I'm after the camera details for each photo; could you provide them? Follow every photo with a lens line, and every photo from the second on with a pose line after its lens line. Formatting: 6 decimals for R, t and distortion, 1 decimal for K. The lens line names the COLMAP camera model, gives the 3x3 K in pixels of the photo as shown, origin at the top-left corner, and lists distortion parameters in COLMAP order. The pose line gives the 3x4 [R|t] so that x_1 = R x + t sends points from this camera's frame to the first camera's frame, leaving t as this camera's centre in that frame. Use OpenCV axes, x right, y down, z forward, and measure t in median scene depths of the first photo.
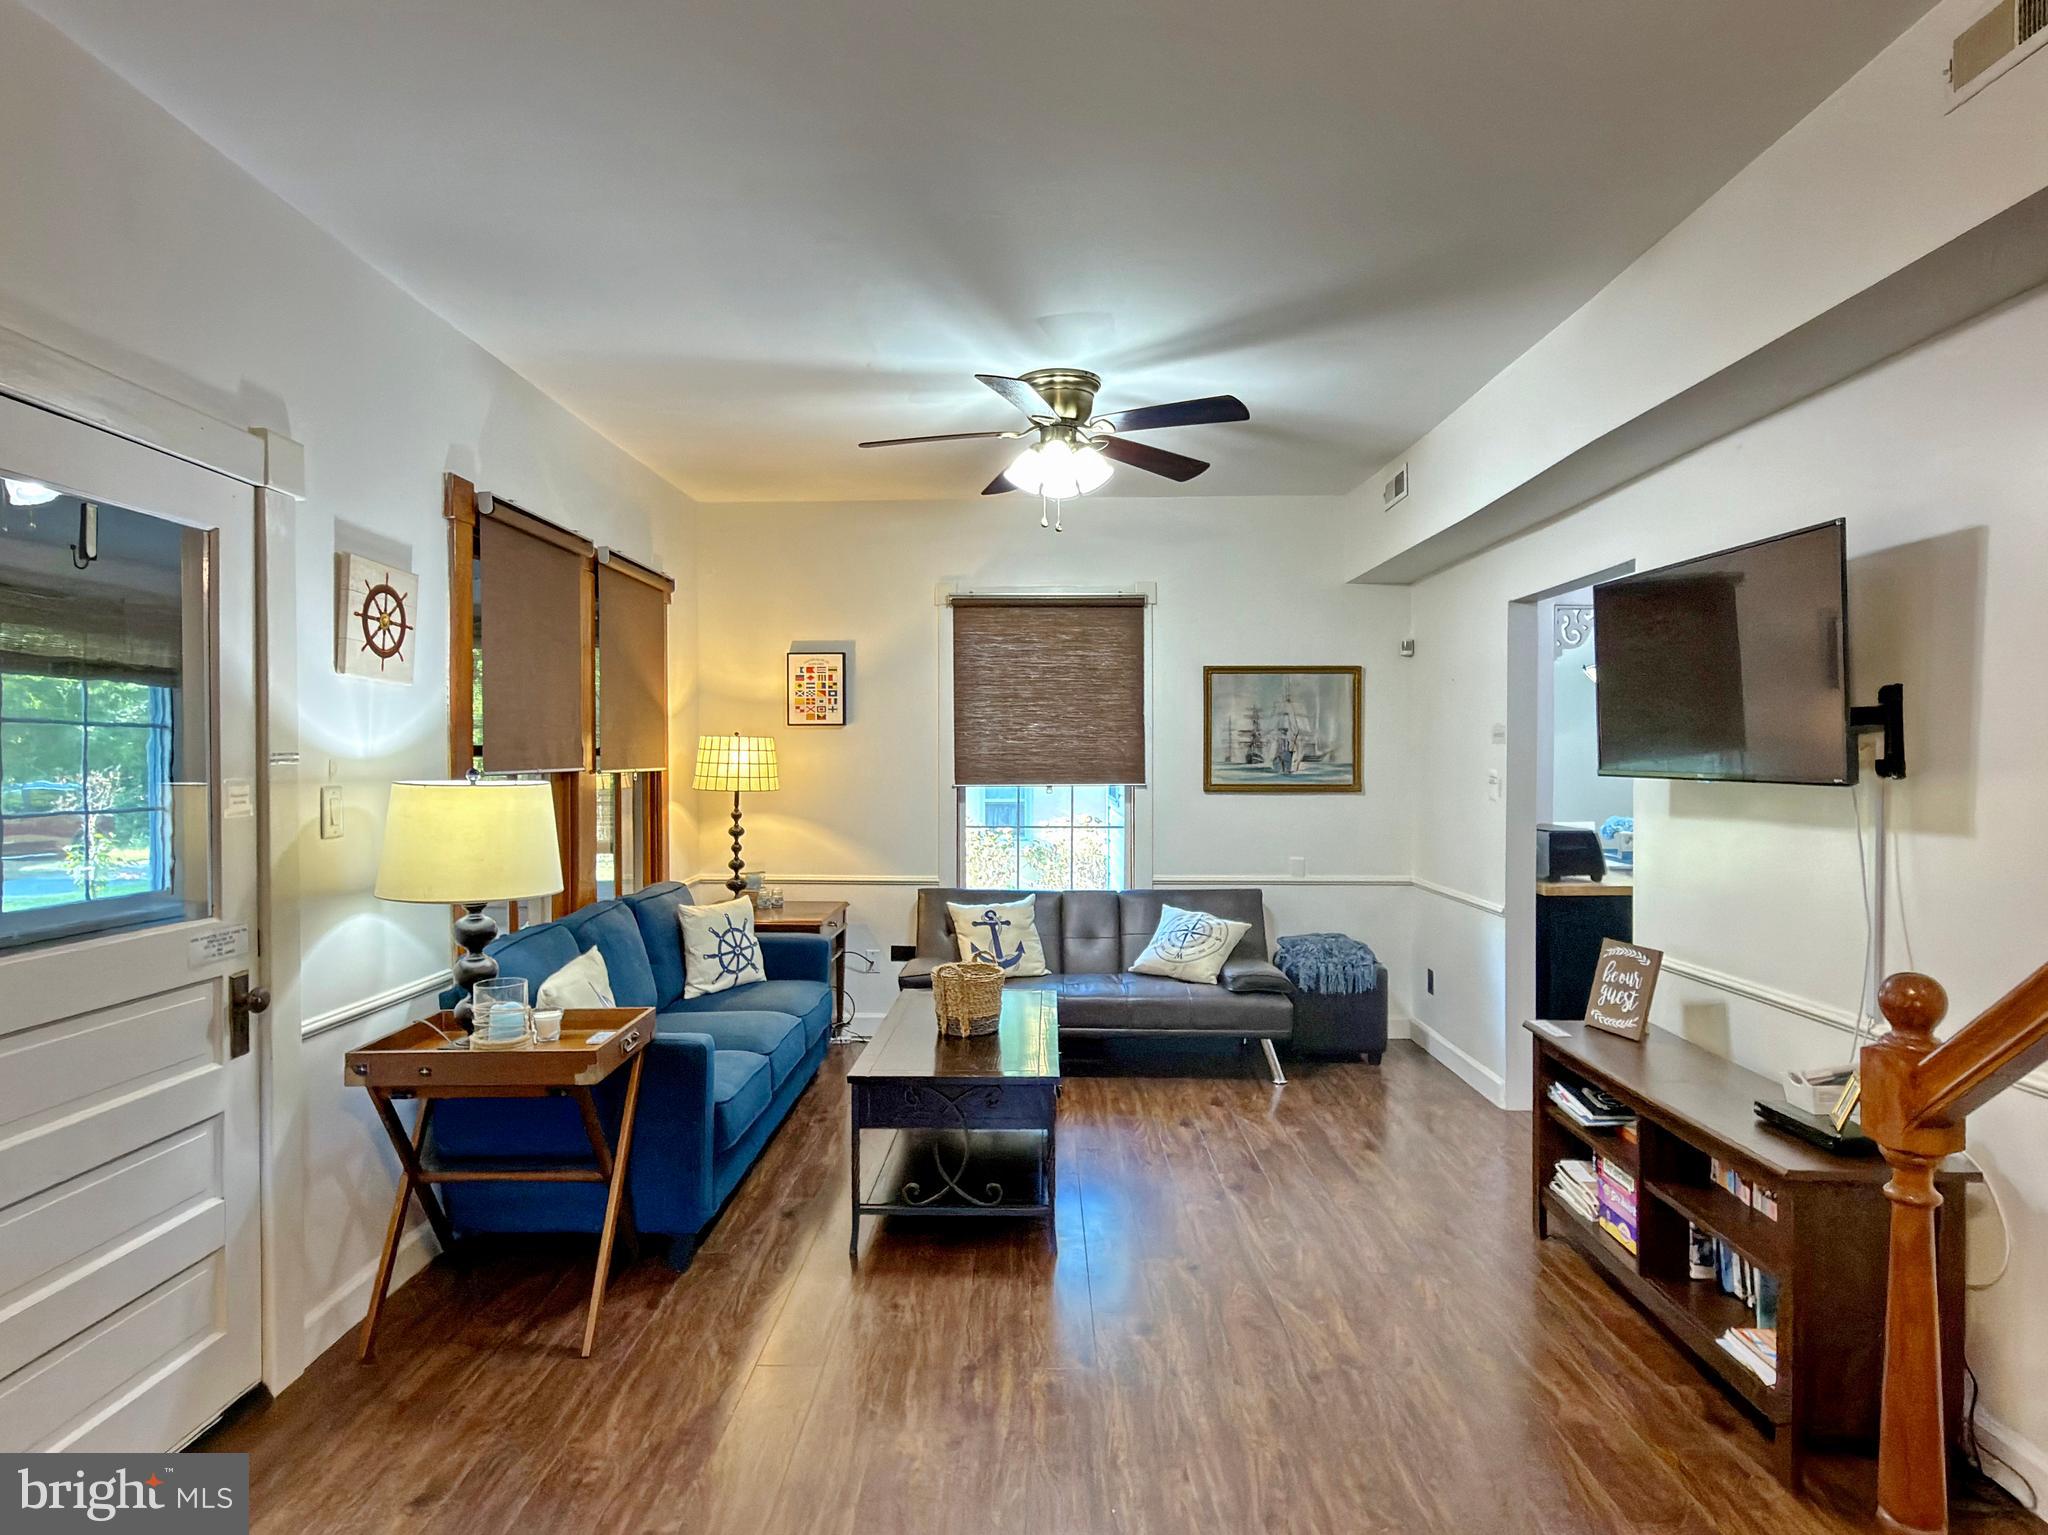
lens RADIAL K [[1099.6, 0, 1006.9], [0, 1099.6, 757.9], [0, 0, 1]] dist [0.000701, -0.000485]
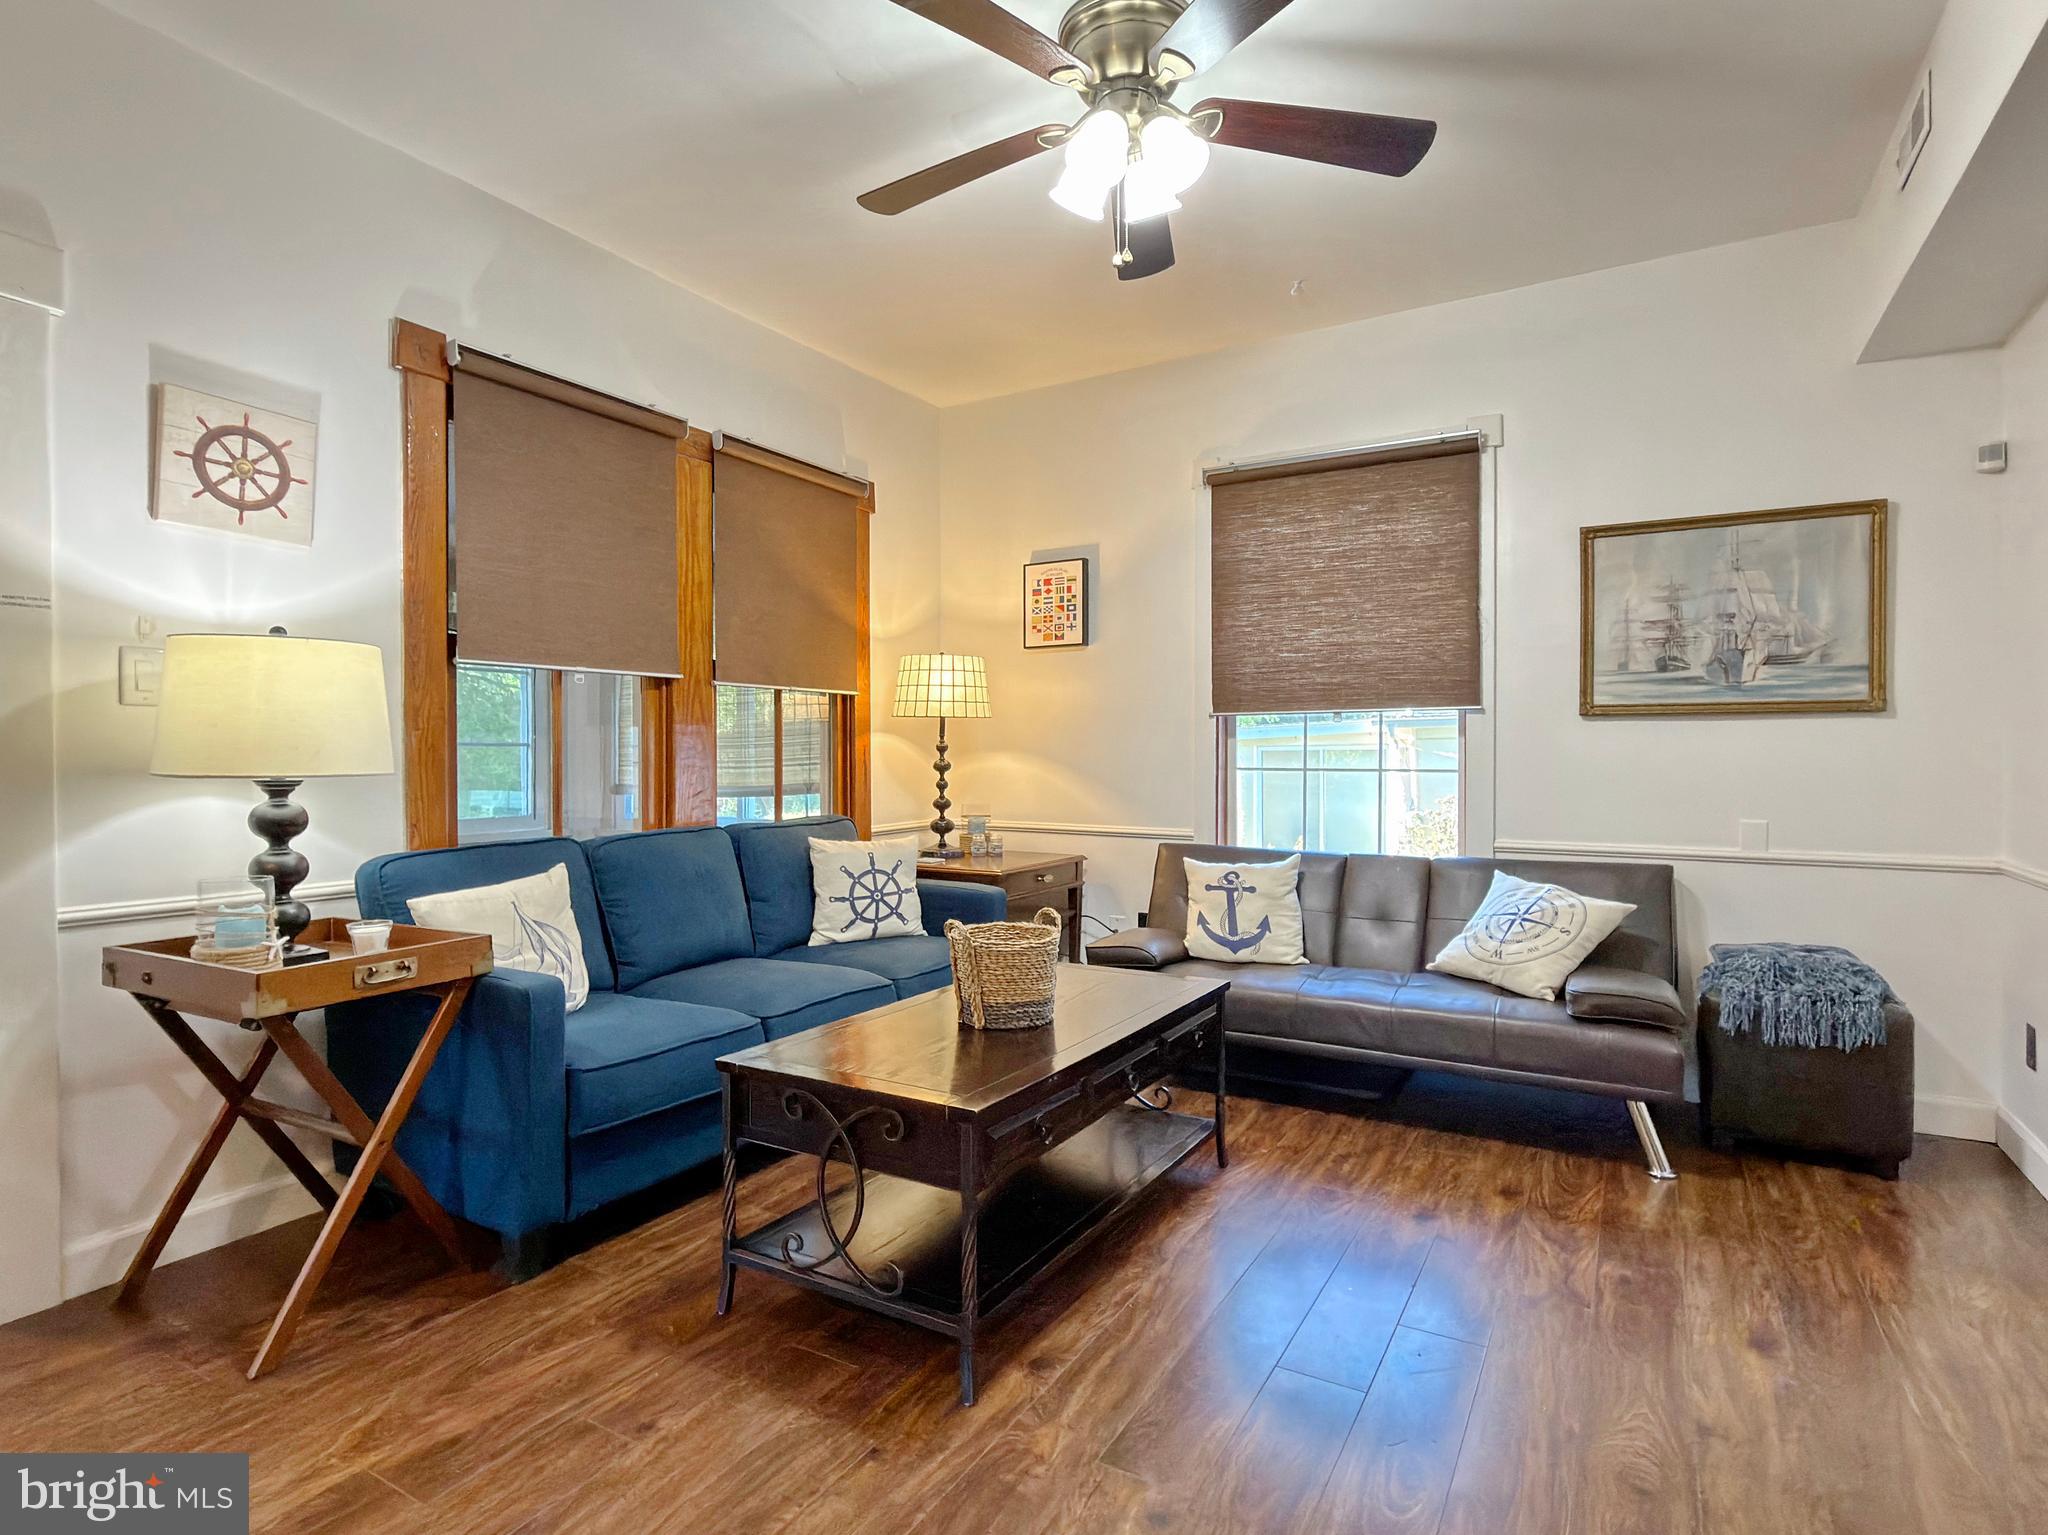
lens RADIAL K [[1020.7, 0, 1023.1], [0, 1020.7, 762.7], [0, 0, 1]] dist [0.002605, -0.000426]
pose [[0.870796, 0.000085, -0.491645, 0.207246], [0.003180, 0.999978, 0.005806, 0.059174], [0.491635, -0.006619, 0.870776, 0.321270]]
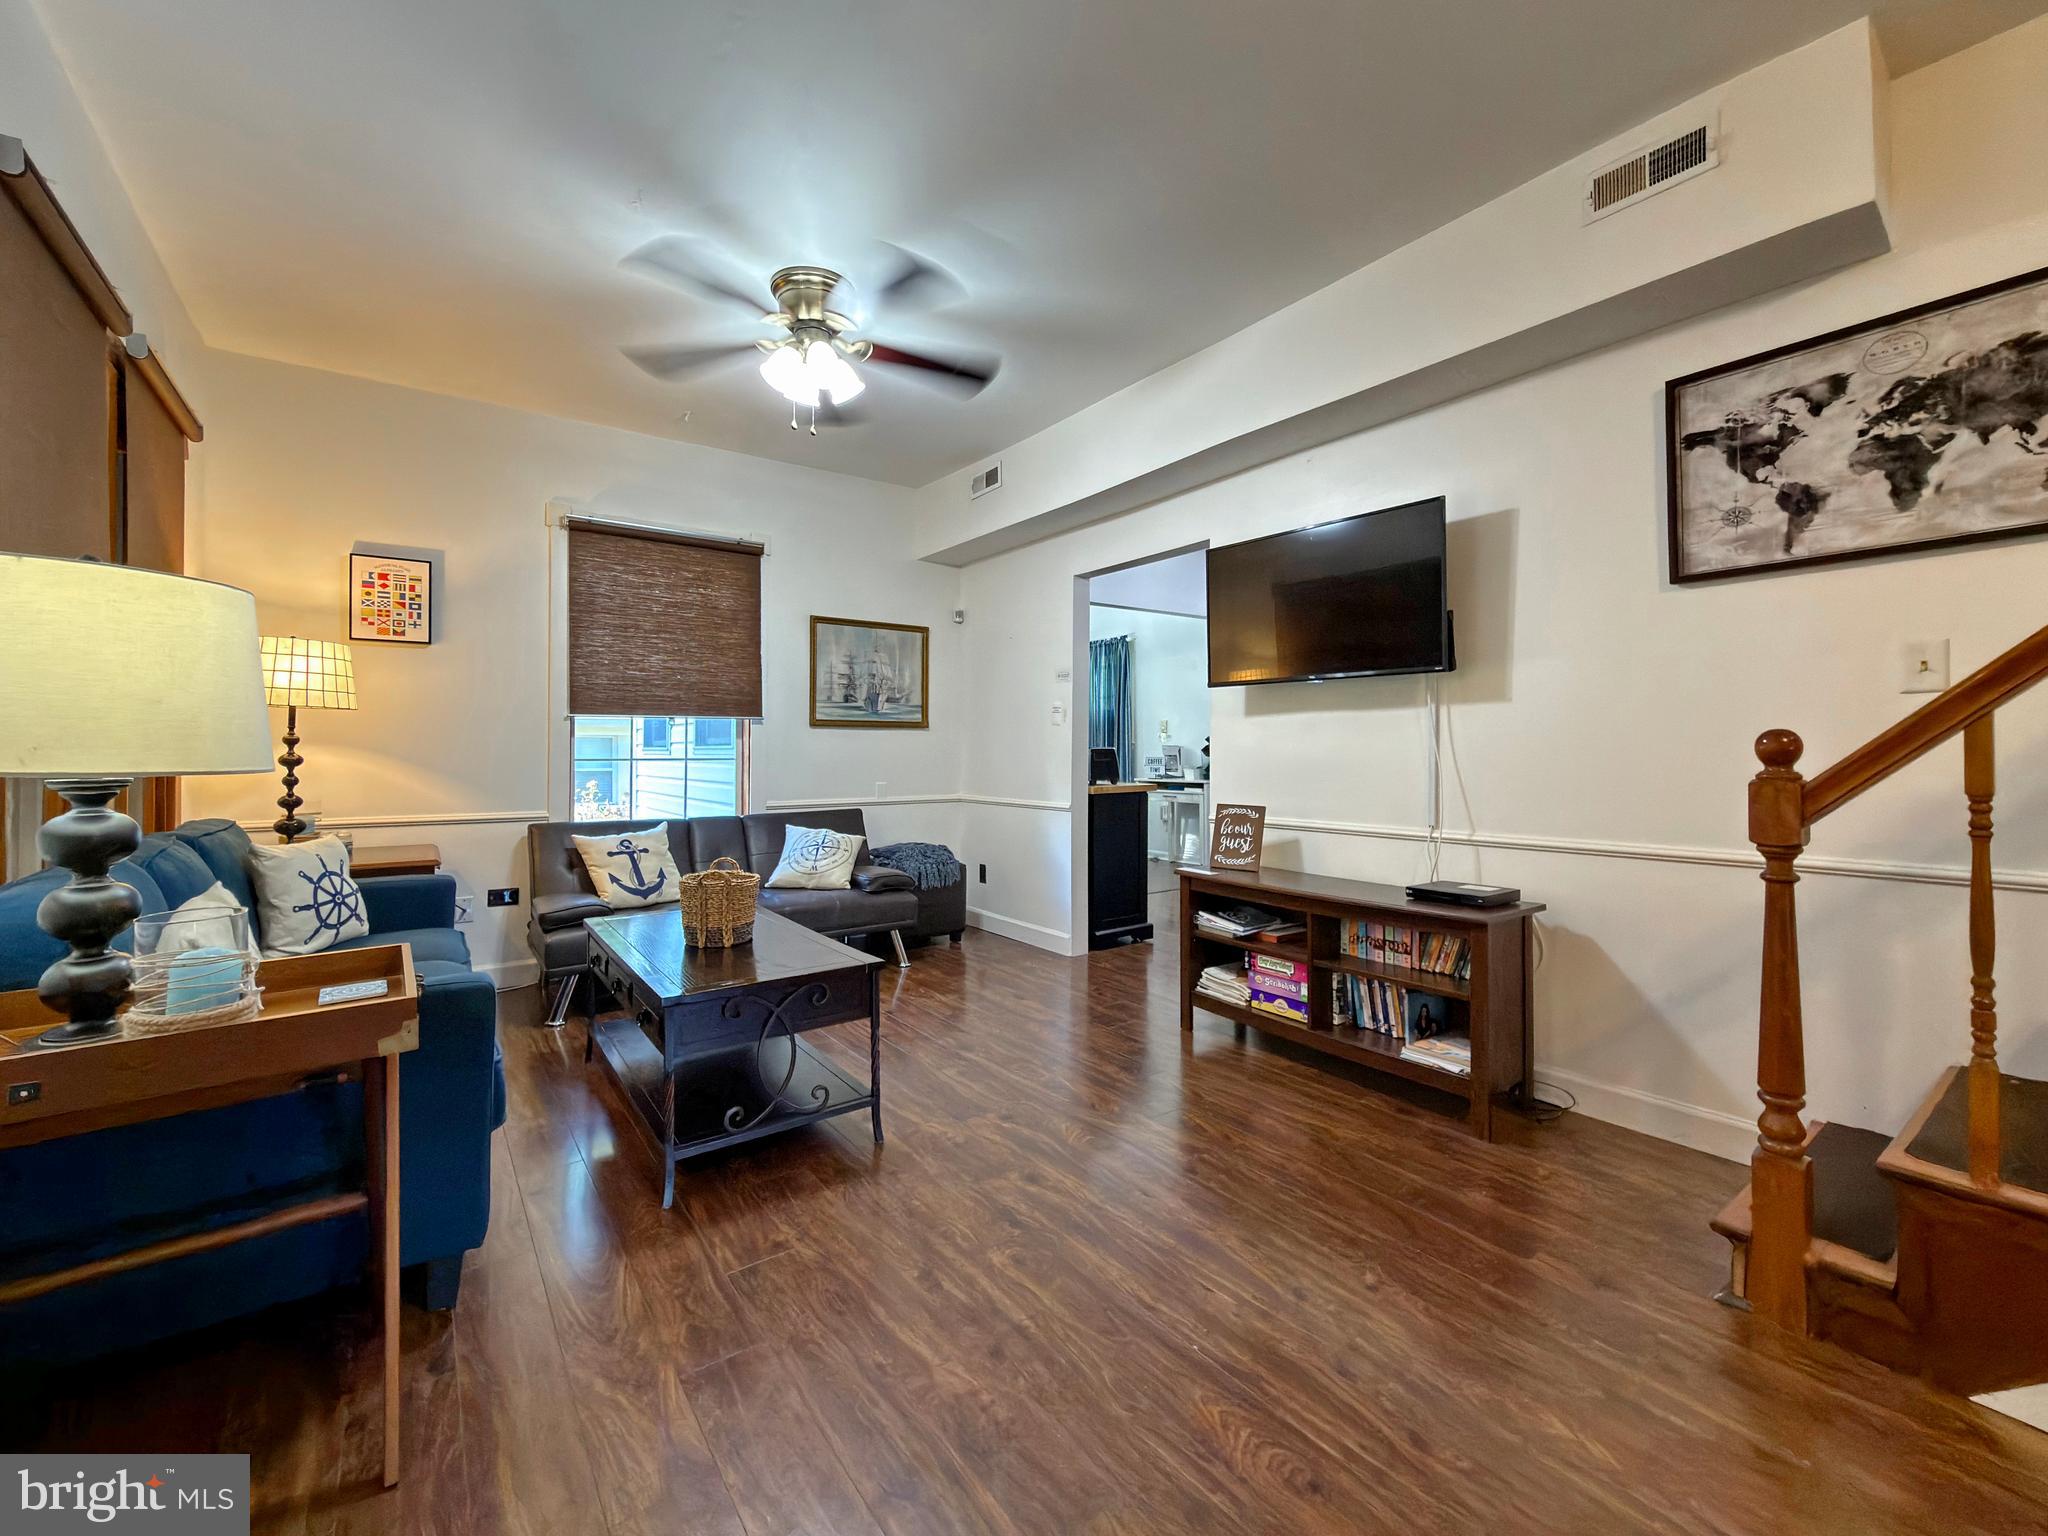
lens RADIAL K [[849.0, 0, 1015.7], [0, 849.0, 731.1], [0, 0, 1]] dist [-0.000534, 0.000133]
pose [[0.800569, 0.008821, 0.599176, -0.192134], [0.003864, 0.999795, -0.019882, 0.059447], [-0.599228, 0.018232, 0.800371, 0.189031]]
